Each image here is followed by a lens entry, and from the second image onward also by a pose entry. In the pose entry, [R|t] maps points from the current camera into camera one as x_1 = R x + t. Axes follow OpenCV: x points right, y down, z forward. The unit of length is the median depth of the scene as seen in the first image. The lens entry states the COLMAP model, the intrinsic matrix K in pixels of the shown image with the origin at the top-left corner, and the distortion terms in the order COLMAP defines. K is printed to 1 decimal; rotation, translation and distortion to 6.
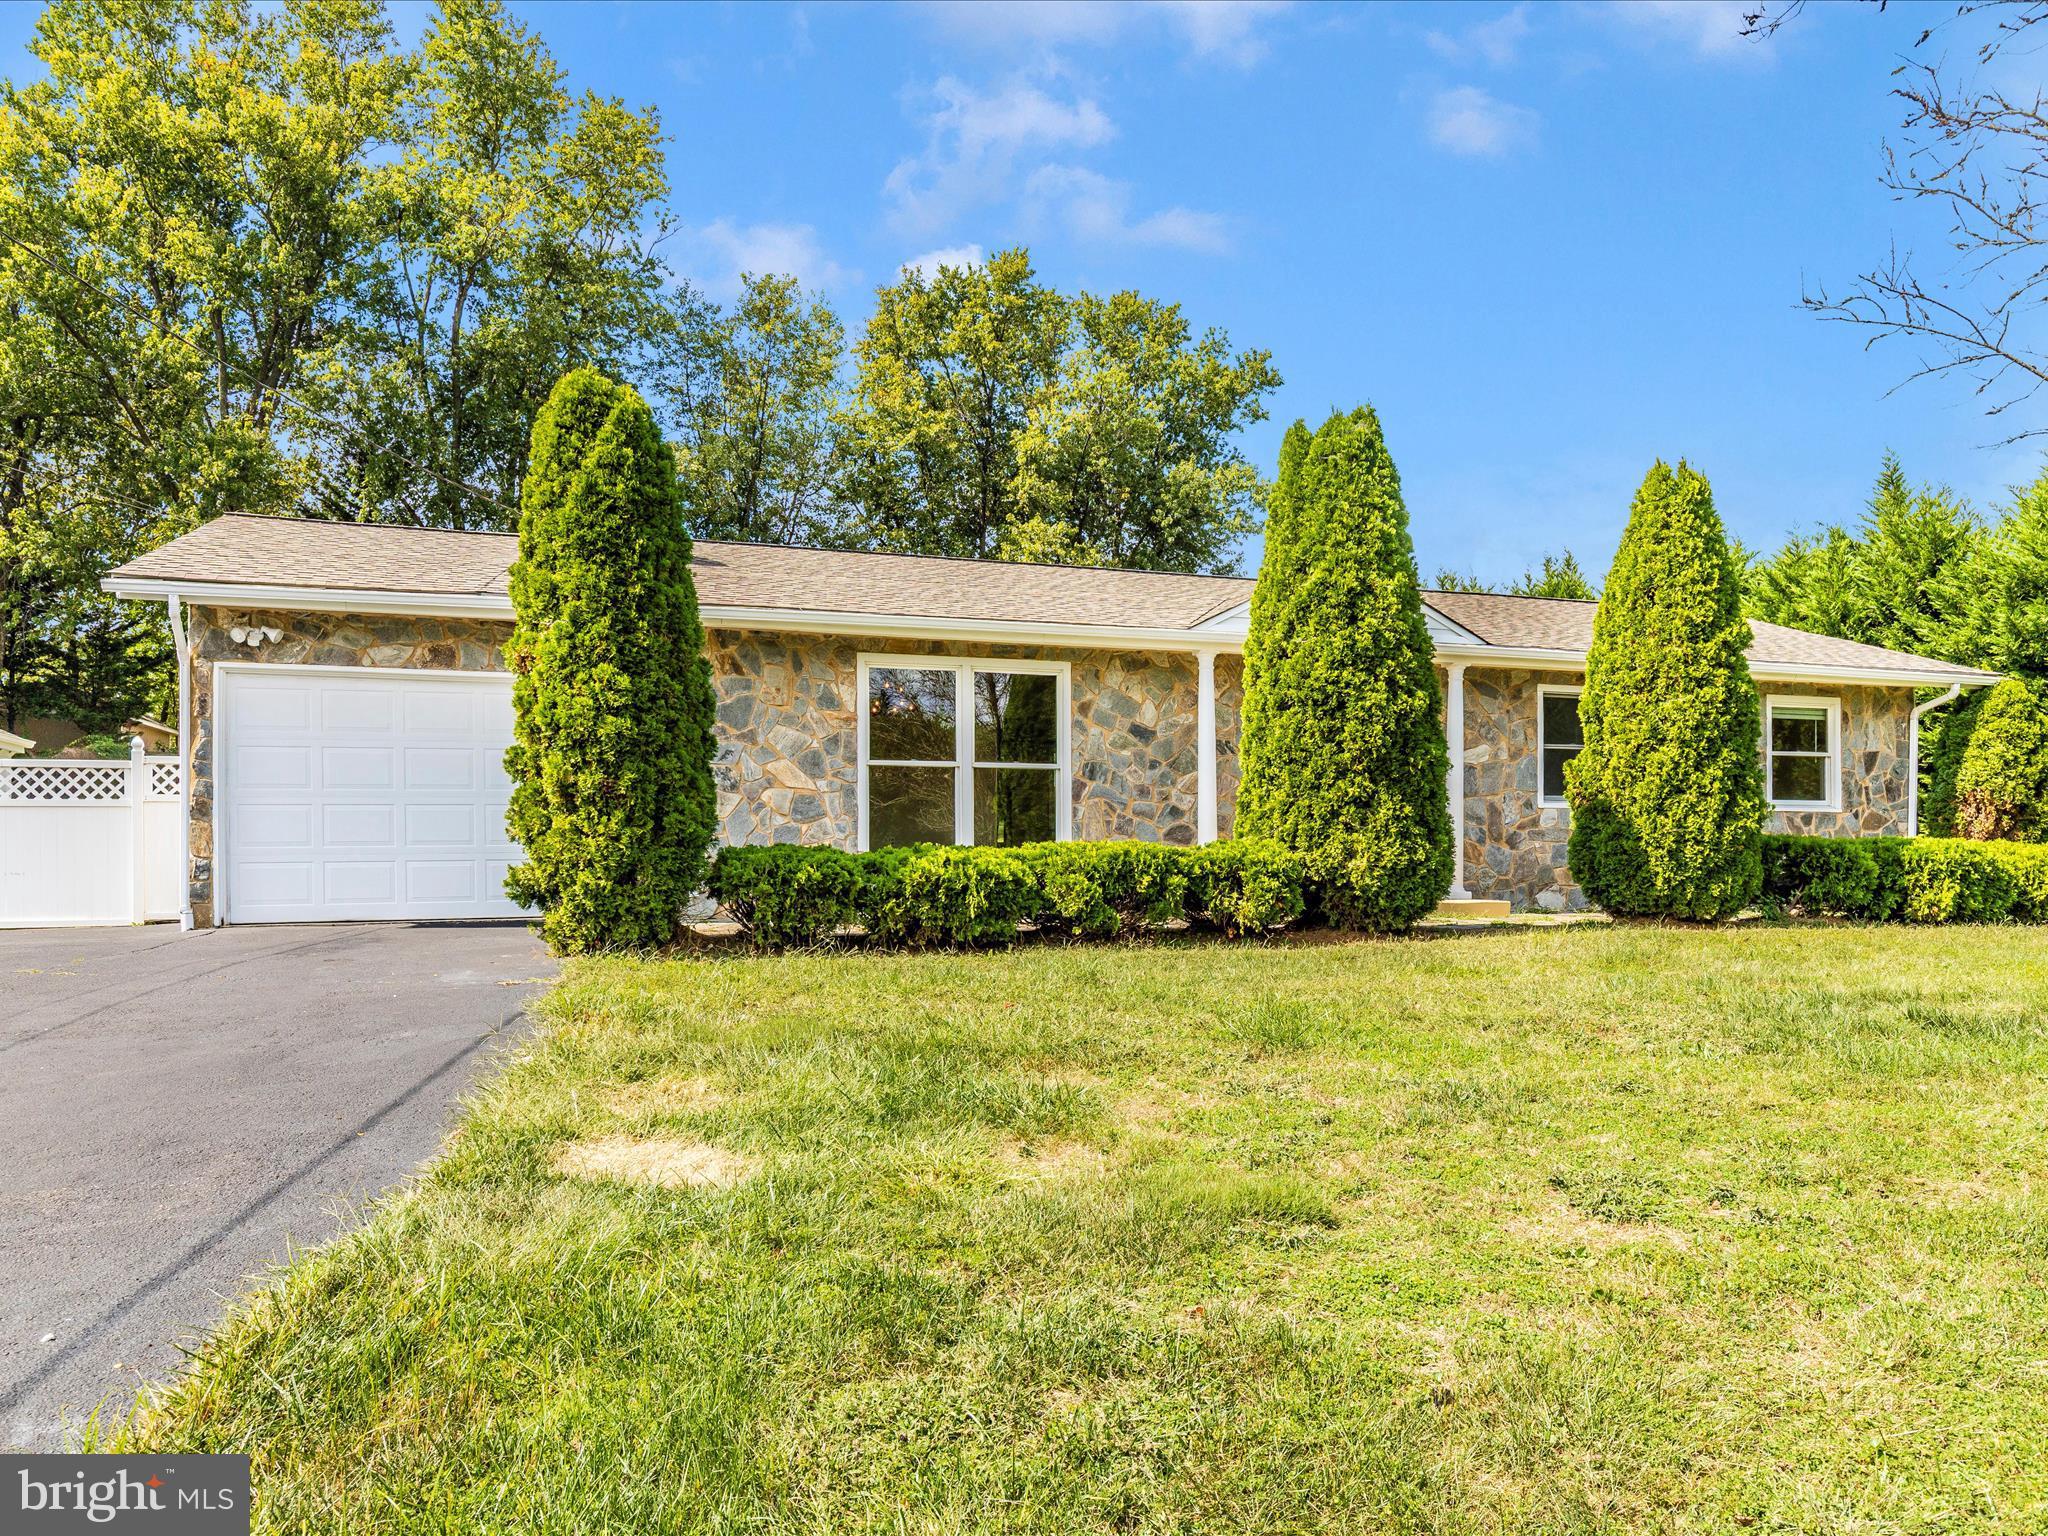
lens RADIAL K [[1028.1, 0, 1040.0], [0, 1028.1, 761.5], [0, 0, 1]] dist [0.003144, -0.001114]
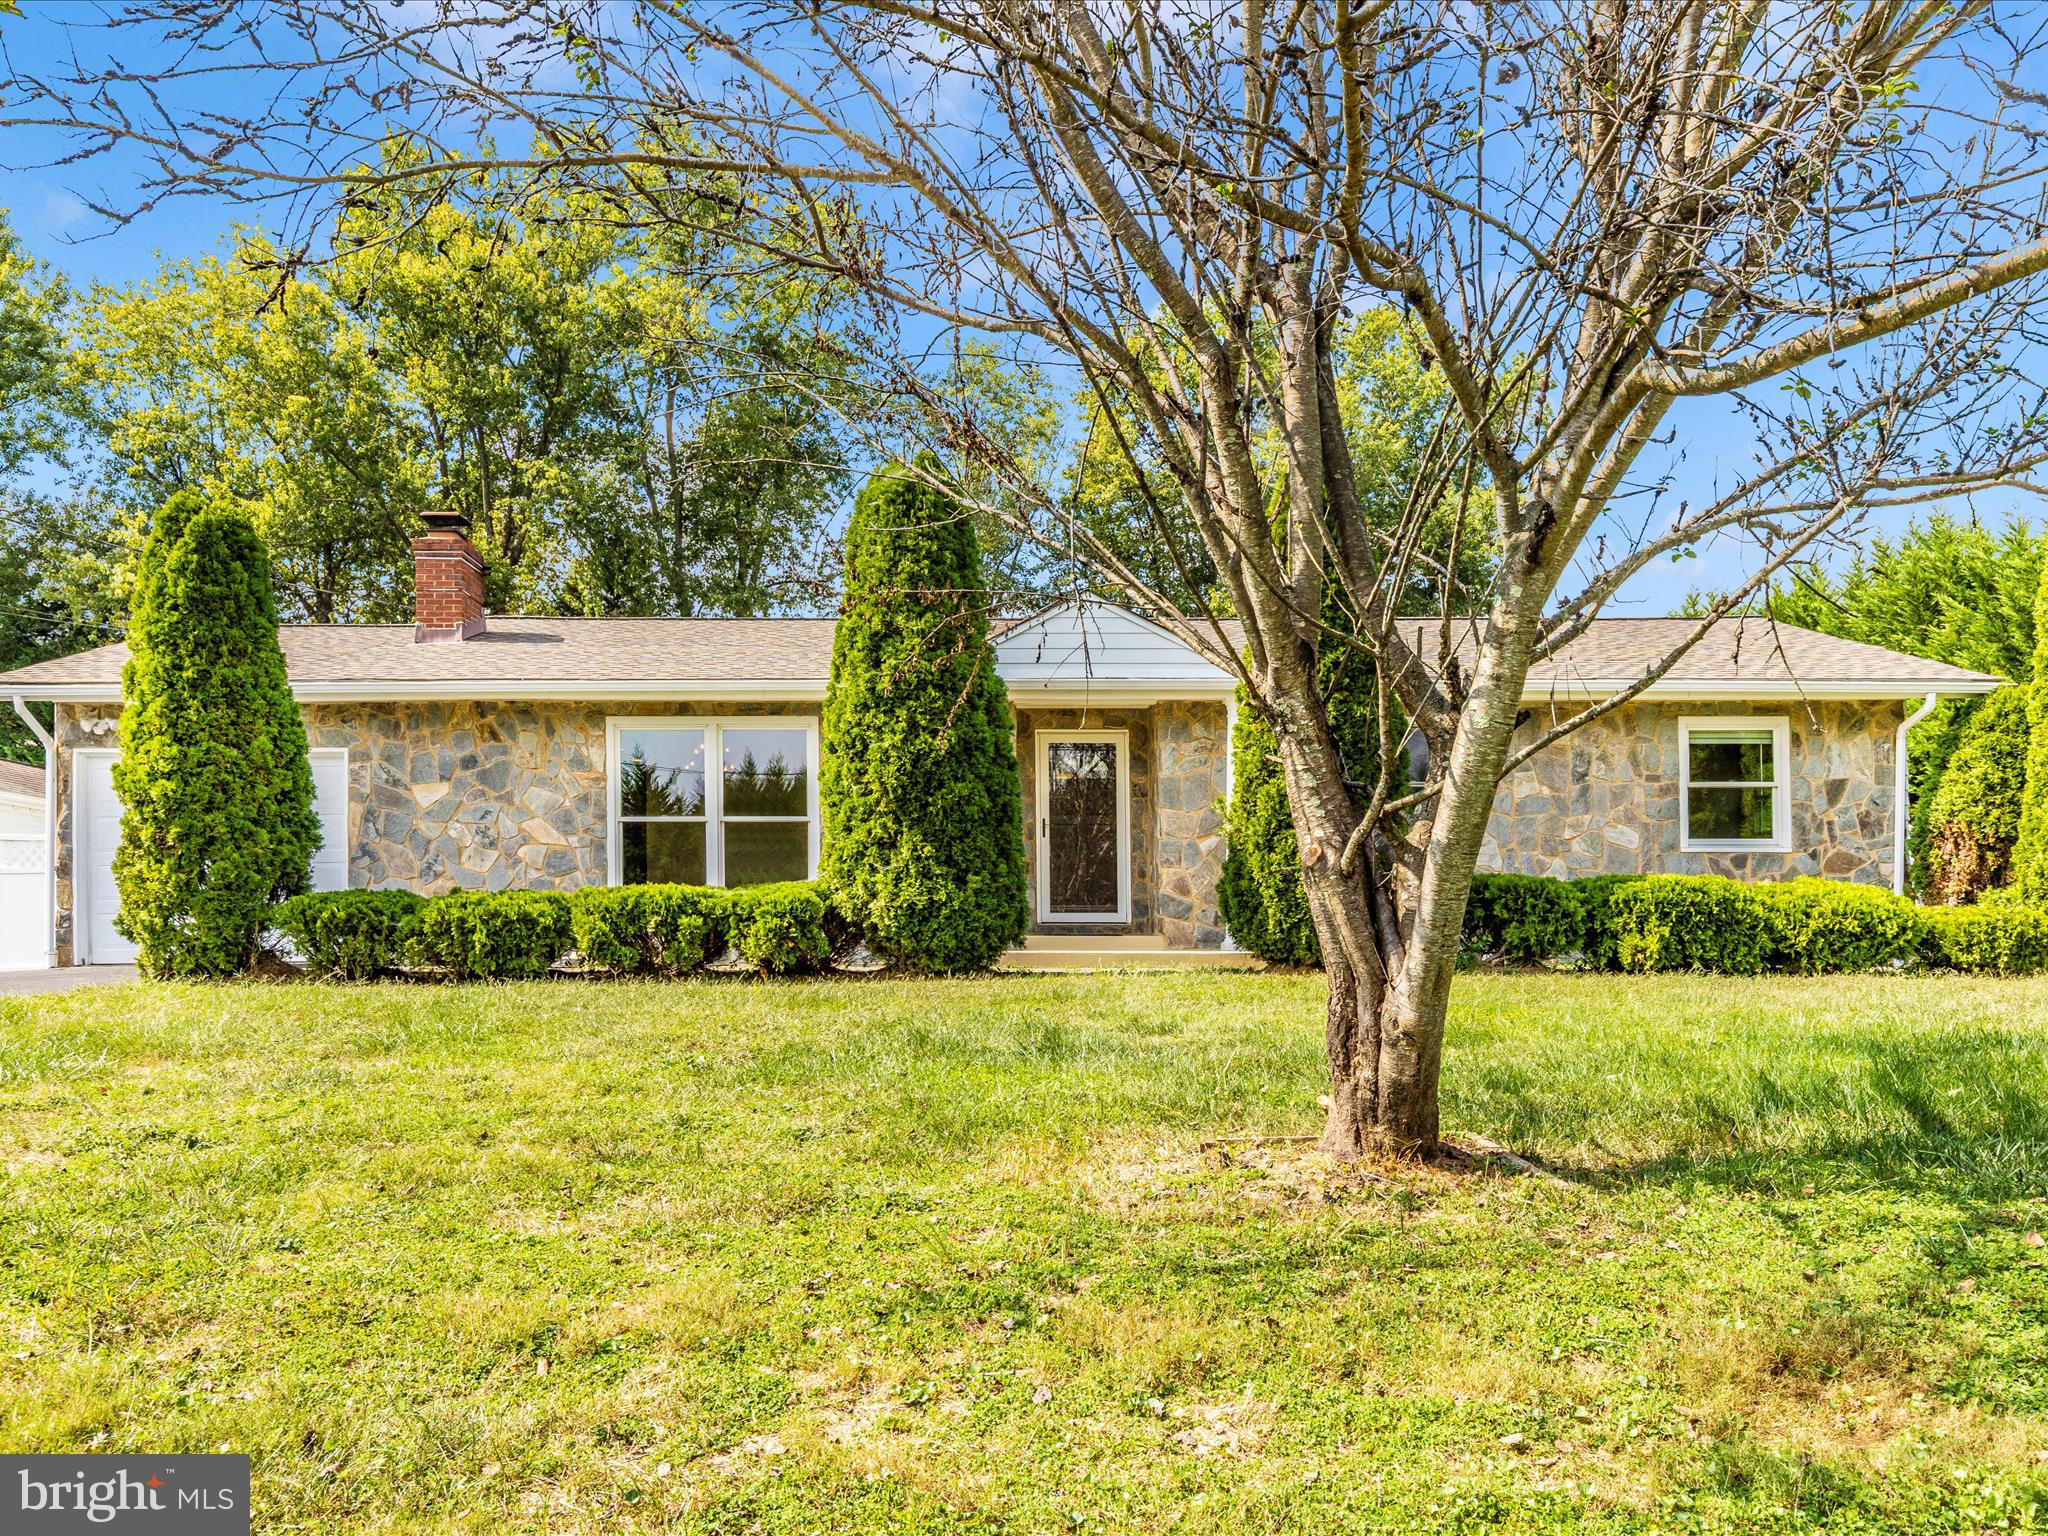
lens RADIAL K [[1094.3, 0, 1063.6], [0, 1094.3, 807.0], [0, 0, 1]] dist [-0.000751, -0.000657]
pose [[0.975268, -0.027400, -0.219319, 0.628011], [0.023478, 0.999515, -0.020472, 0.026540], [0.219773, 0.014817, 0.975438, -0.004867]]
